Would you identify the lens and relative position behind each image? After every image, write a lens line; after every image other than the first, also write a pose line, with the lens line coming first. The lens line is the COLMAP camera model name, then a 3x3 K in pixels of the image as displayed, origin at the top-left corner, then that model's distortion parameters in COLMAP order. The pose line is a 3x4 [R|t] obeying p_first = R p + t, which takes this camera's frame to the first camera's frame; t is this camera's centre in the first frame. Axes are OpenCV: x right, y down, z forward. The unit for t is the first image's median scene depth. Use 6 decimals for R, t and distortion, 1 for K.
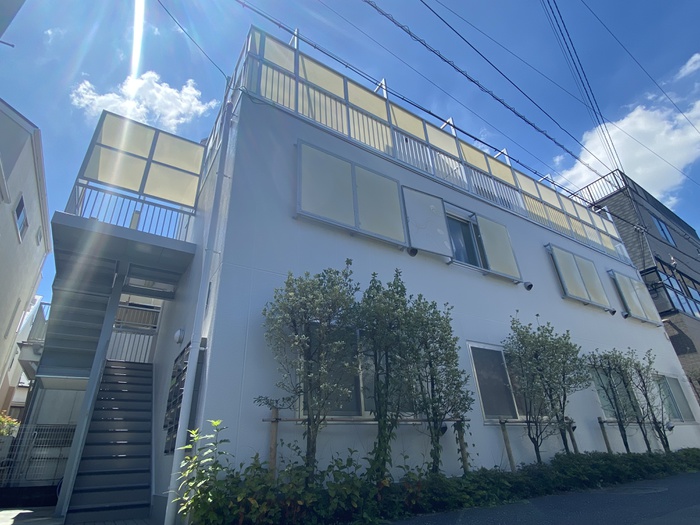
lens RADIAL K [[374.1, 0, 350.0], [0, 374.1, 269.3], [0, 0, 1]] dist [0.003108, -0.000272]
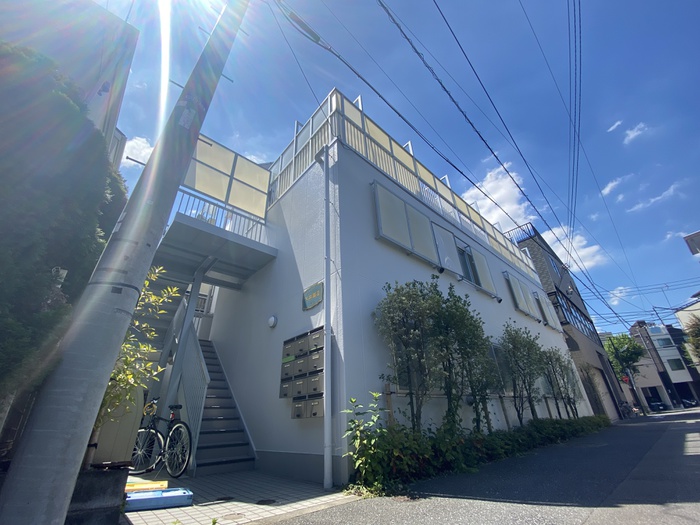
lens RADIAL K [[284.6, 0, 352.7], [0, 284.6, 267.7], [0, 0, 1]] dist [0.017444, -0.016049]
pose [[0.984664, 0.088797, 0.150173, -0.272155], [-0.085400, 0.995926, -0.028938, 0.001223], [-0.152130, 0.015669, 0.988236, 0.007758]]
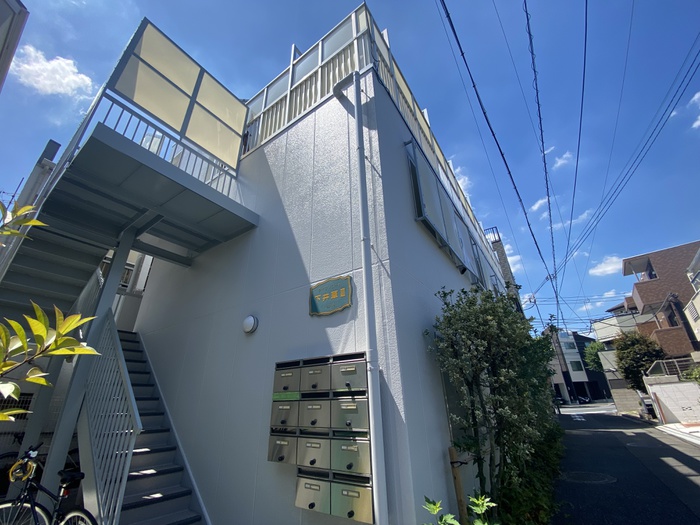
lens RADIAL K [[286.3, 0, 348.6], [0, 286.3, 266.1], [0, 0, 1]] dist [-0.008936, -0.000084]
pose [[0.921784, 0.186840, 0.339713, -0.383887], [-0.197580, 0.980282, -0.003032, 0.009399], [-0.333581, -0.064326, 0.940524, 0.272740]]
